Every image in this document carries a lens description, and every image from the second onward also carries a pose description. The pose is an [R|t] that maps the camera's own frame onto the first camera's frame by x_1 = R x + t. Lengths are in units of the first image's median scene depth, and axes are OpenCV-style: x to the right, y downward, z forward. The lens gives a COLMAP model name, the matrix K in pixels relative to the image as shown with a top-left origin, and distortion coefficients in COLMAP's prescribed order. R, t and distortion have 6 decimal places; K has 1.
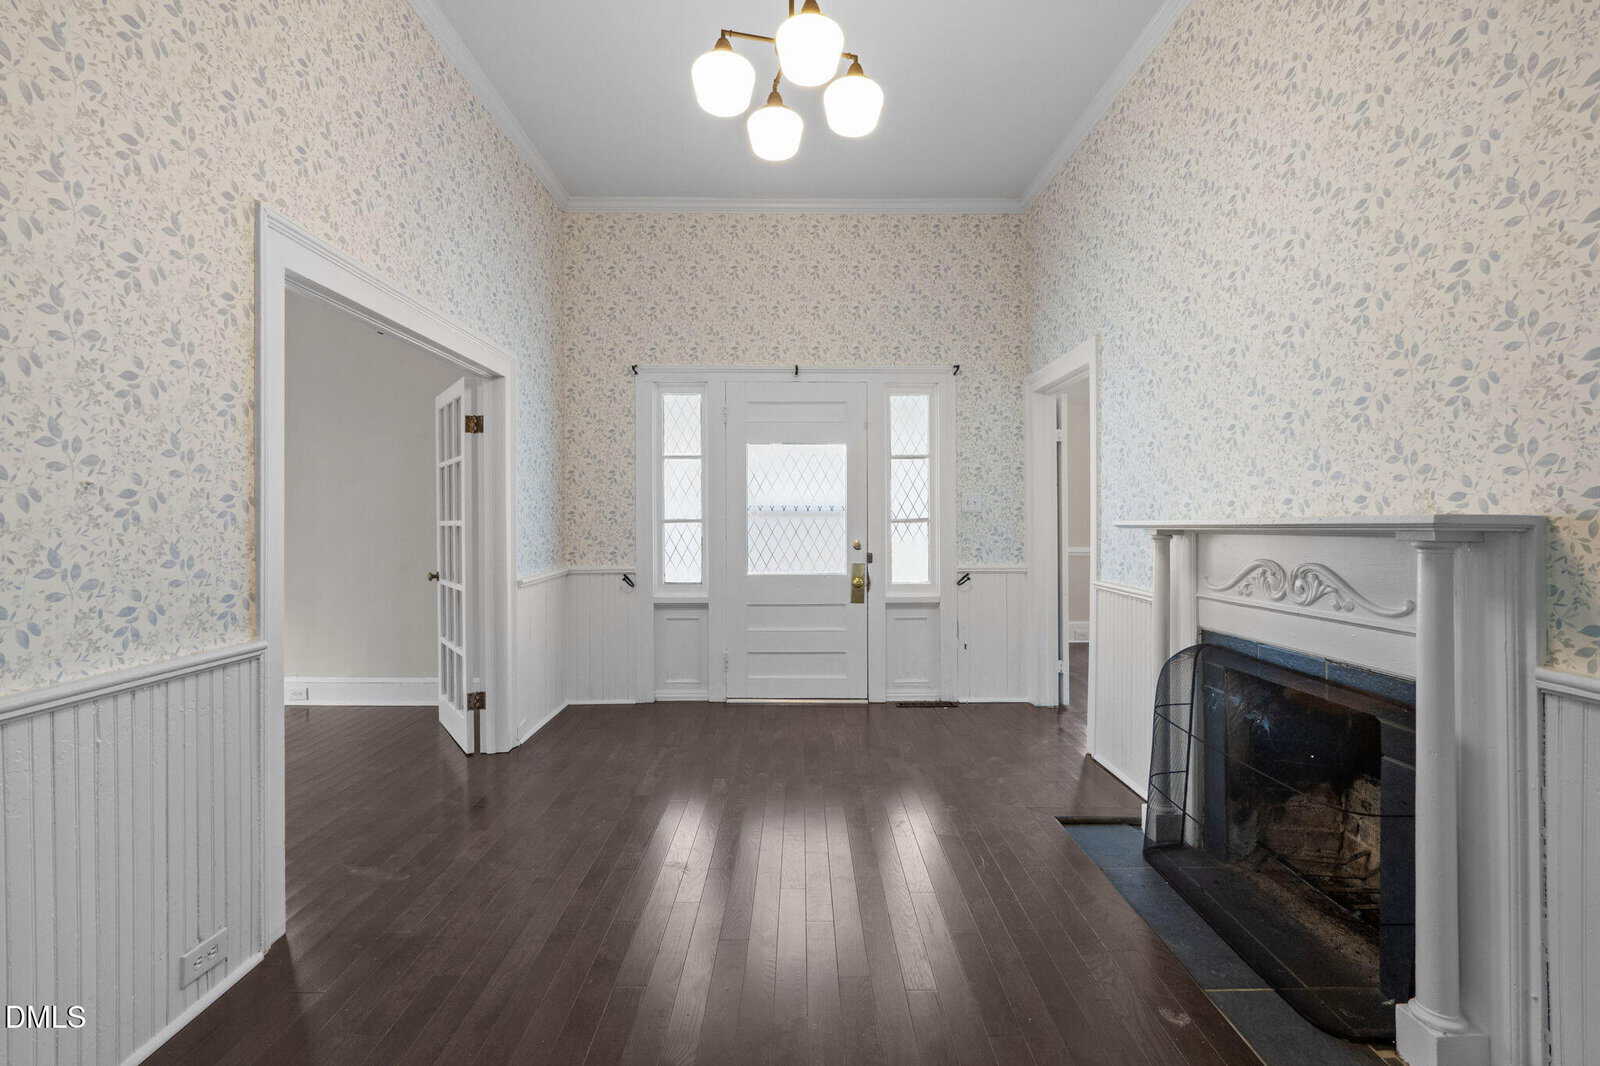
lens RADIAL K [[677.0, 0, 794.0], [0, 677.0, 529.0], [0, 0, 1]] dist [-0.001131, -0.000143]
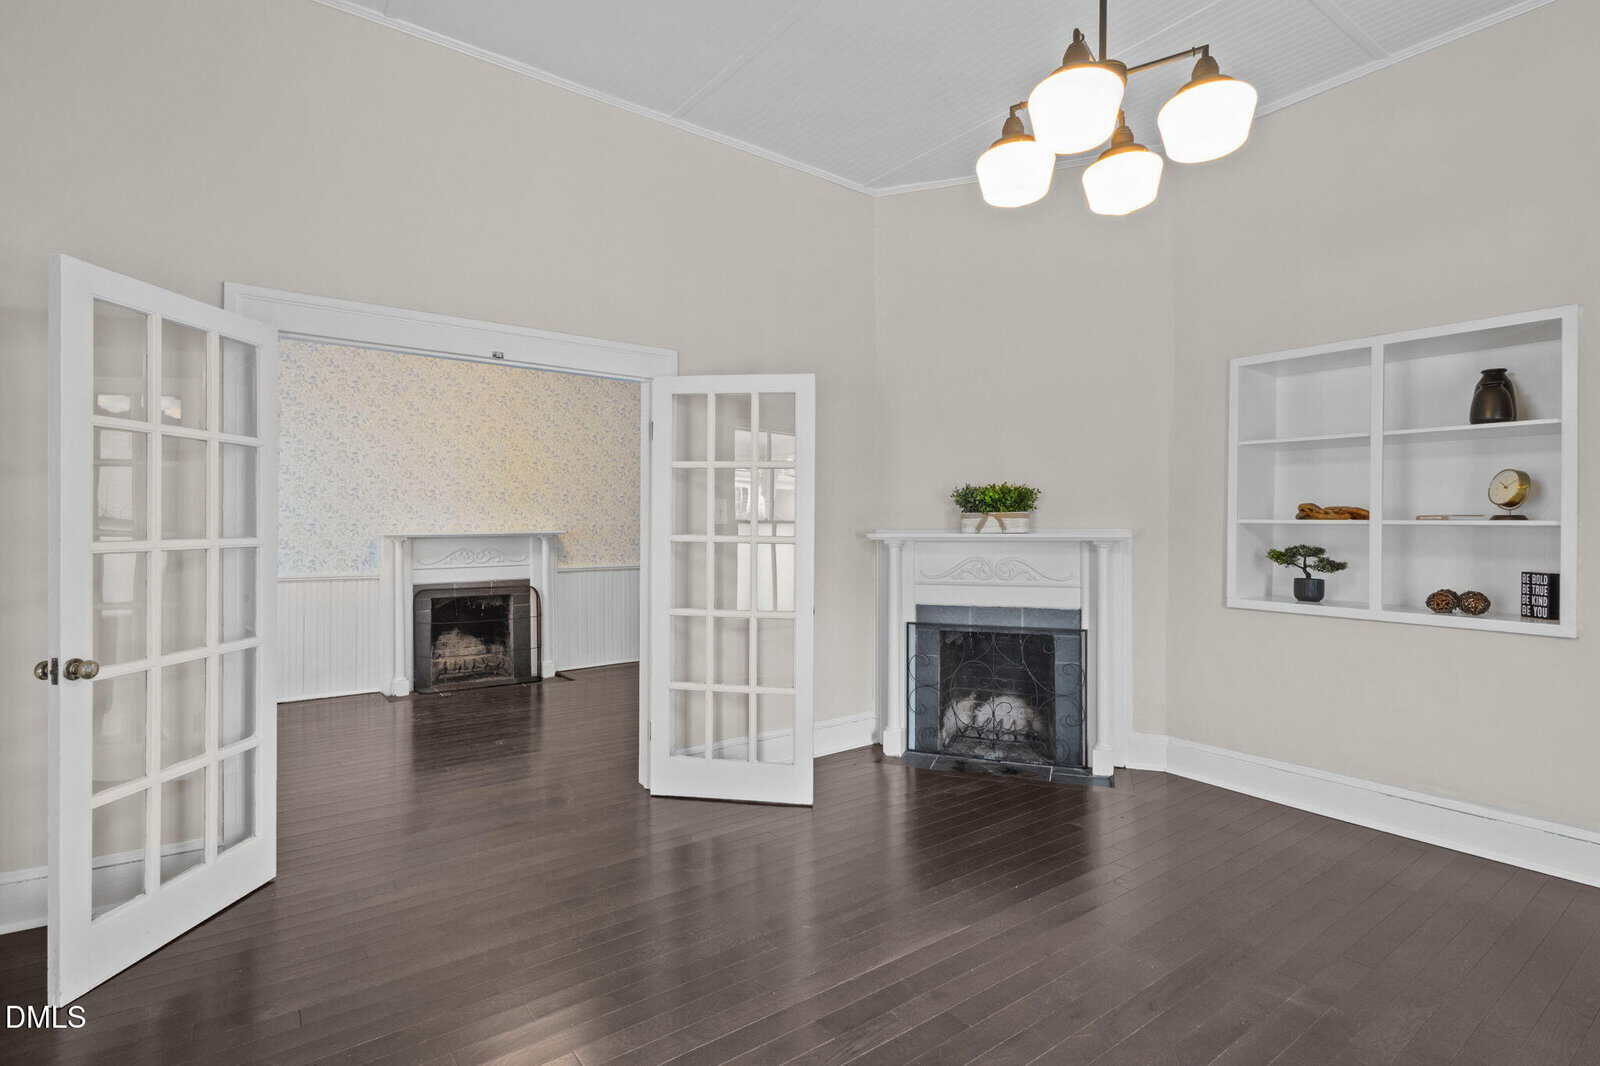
lens RADIAL K [[799.6, 0, 800.0], [0, 799.6, 533.0], [0, 0, 1]] dist [0.000662, 0.000060]
pose [[-0.594037, 0.002791, 0.804433, -2.754165], [0.013204, 0.999893, 0.006282, -0.015695], [-0.804330, 0.014353, -0.594010, 1.968719]]
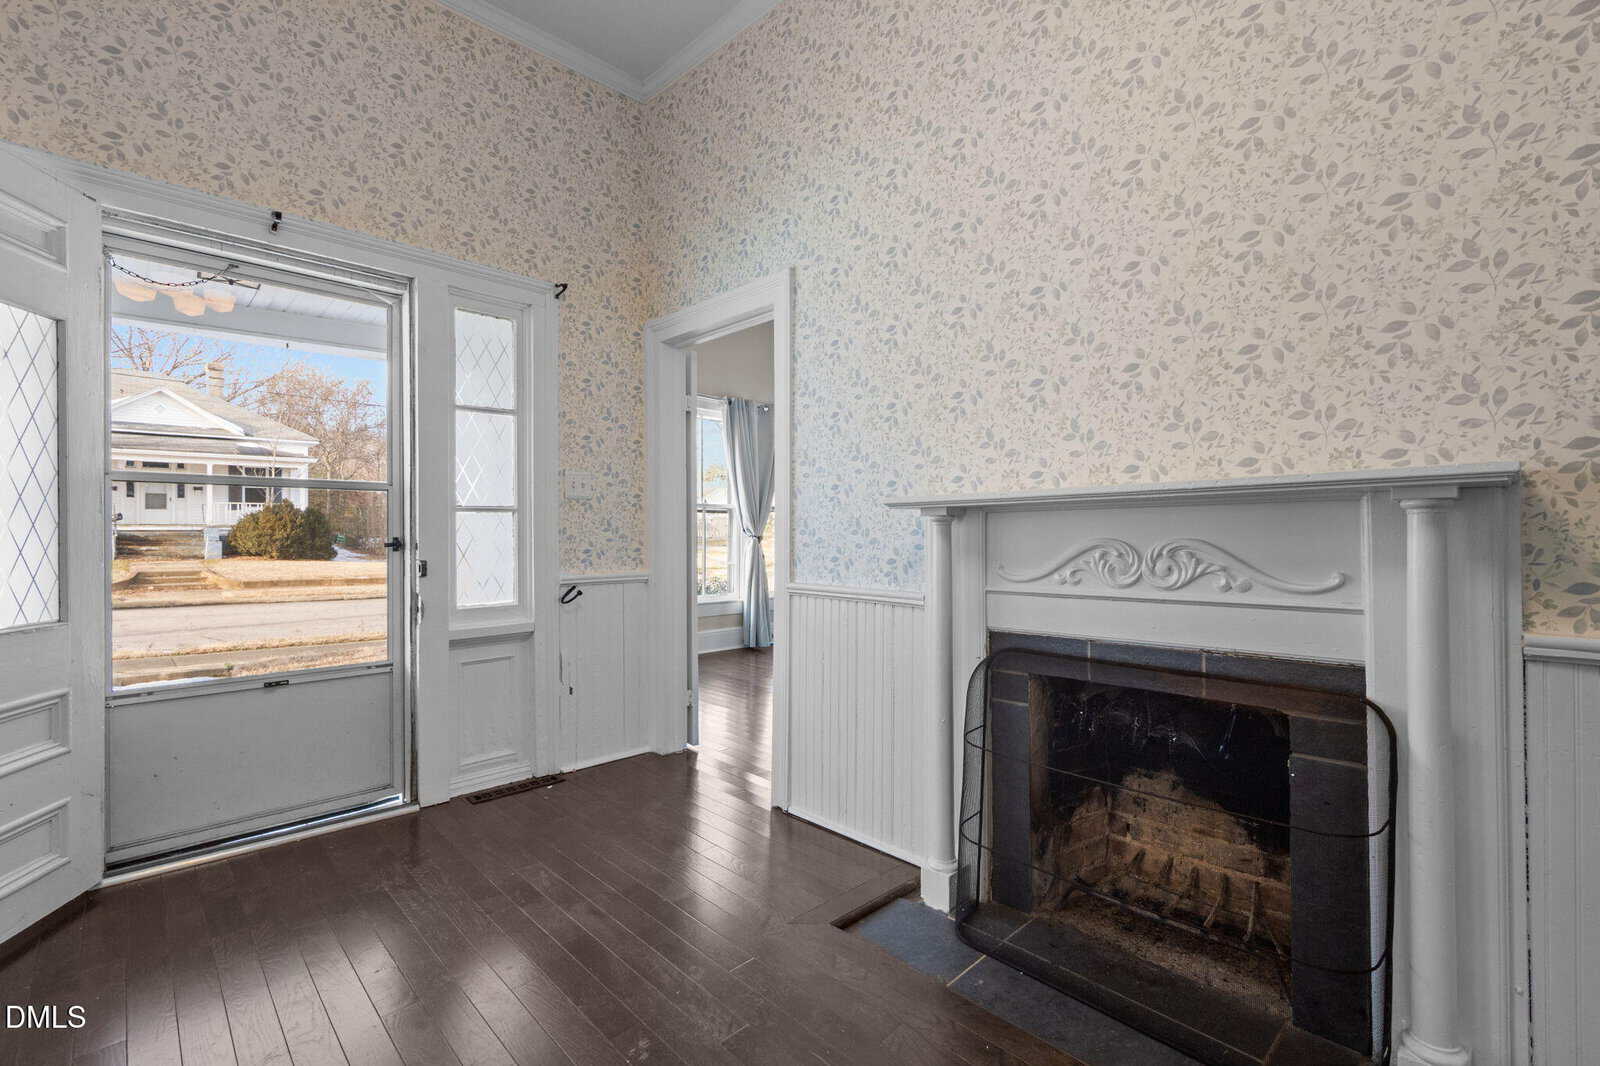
lens RADIAL K [[710.2, 0, 800.0], [0, 710.2, 533.0], [0, 0, 1]] dist [-0.000882, 0.000056]
pose [[0.715654, -0.001668, 0.698453, -0.204164], [0.011289, 0.999894, -0.009178, 0.046834], [-0.698363, 0.014453, 0.715597, 0.712702]]
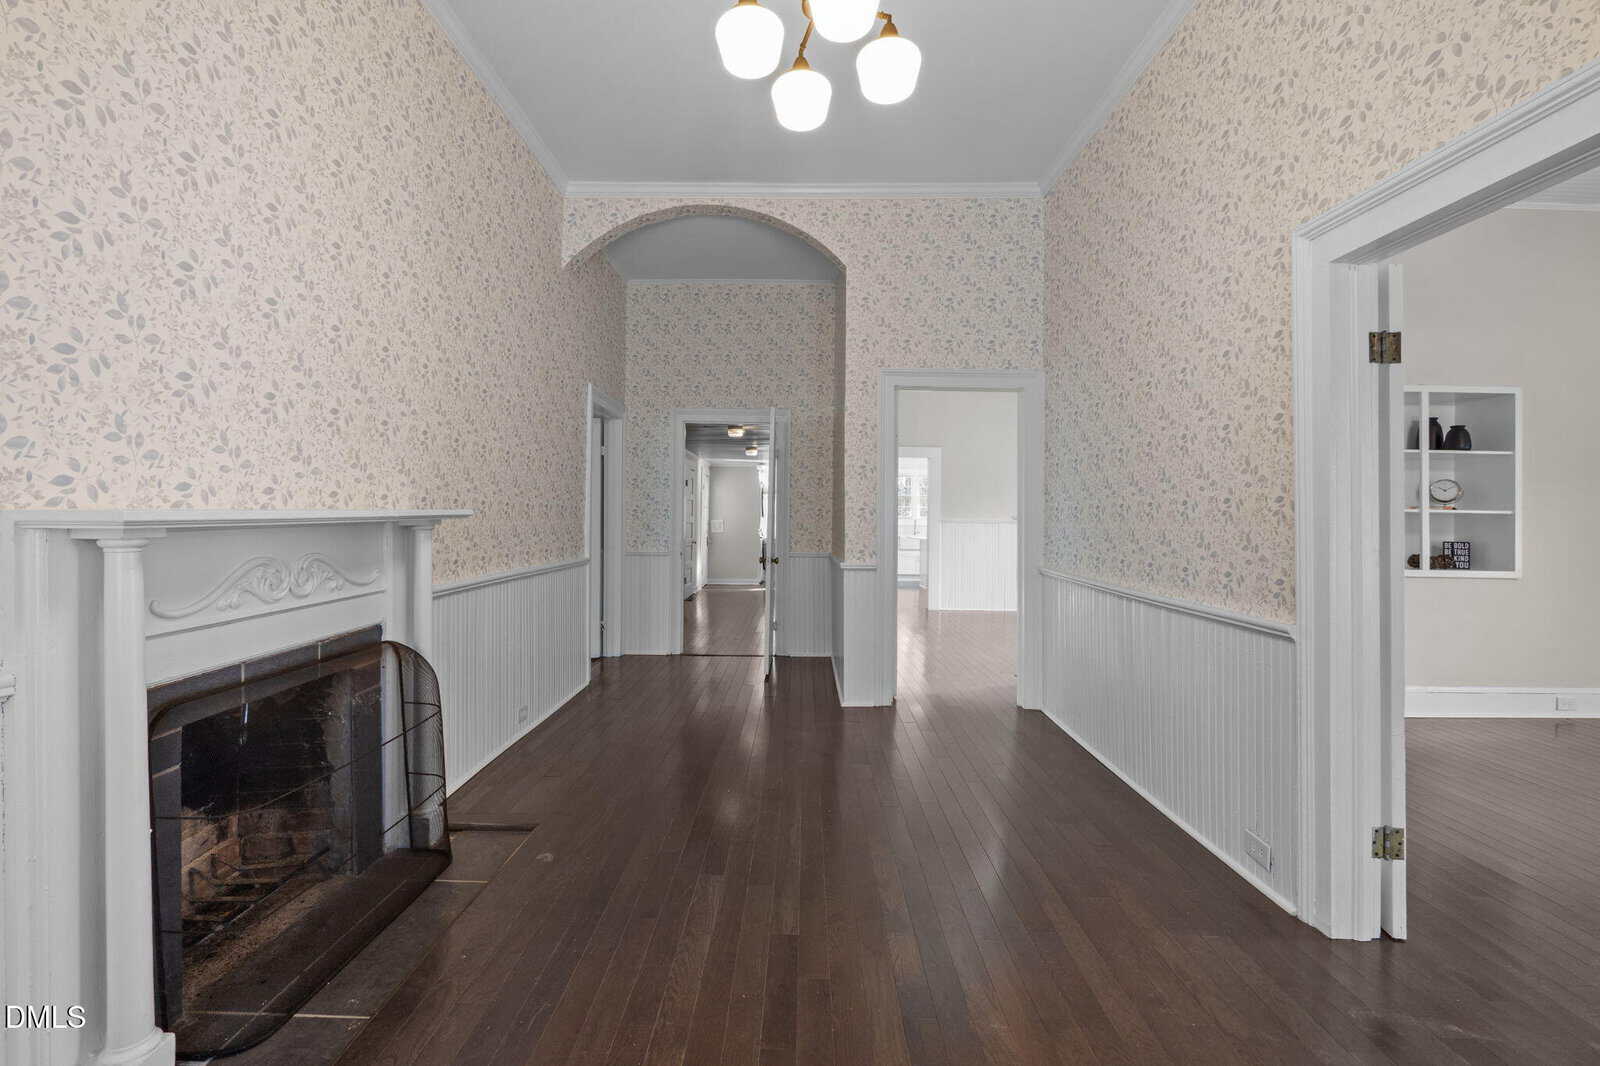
lens RADIAL K [[717.8, 0, 766.5], [0, 717.8, 523.4], [0, 0, 1]] dist [-0.000723, -0.000112]
pose [[-0.999999, -0.000264, -0.001402, 0.065708], [-0.000279, 0.999943, 0.010640, -0.010289], [0.001399, 0.010641, -0.999942, 2.149323]]
